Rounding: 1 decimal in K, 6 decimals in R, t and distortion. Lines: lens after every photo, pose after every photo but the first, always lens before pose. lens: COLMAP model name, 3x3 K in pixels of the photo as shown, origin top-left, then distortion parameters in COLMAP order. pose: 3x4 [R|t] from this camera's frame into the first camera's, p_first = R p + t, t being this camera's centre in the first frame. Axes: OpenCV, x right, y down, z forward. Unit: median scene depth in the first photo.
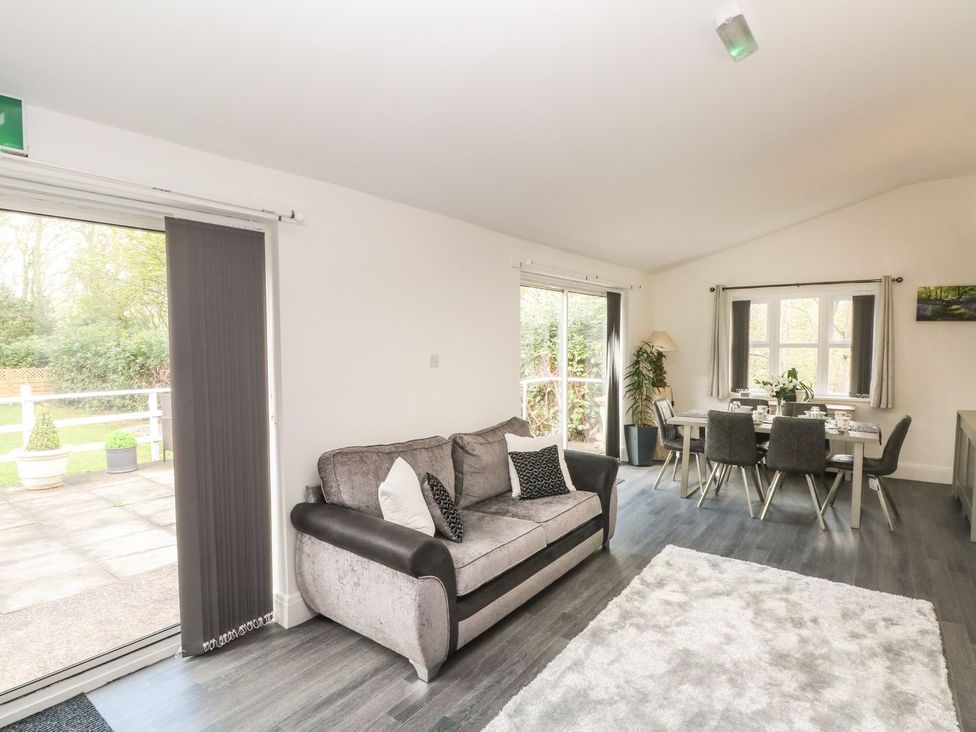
lens RADIAL K [[523.5, 0, 491.5], [0, 523.5, 368.8], [0, 0, 1]] dist [-0.007393, -0.002334]
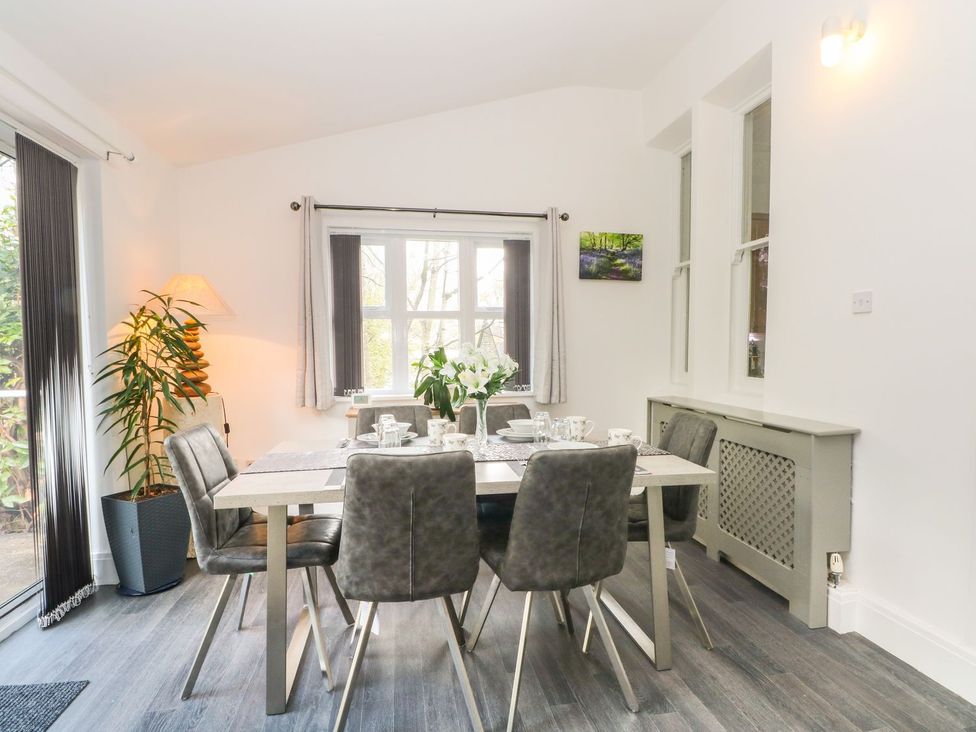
lens RADIAL K [[523.5, 0, 493.9], [0, 523.5, 372.2], [0, 0, 1]] dist [-0.007393, -0.002334]
pose [[0.687747, -0.037736, 0.724969, 0.181535], [0.044838, 0.998949, 0.009461, 0.022323], [-0.724564, 0.026000, 0.688717, 0.526207]]
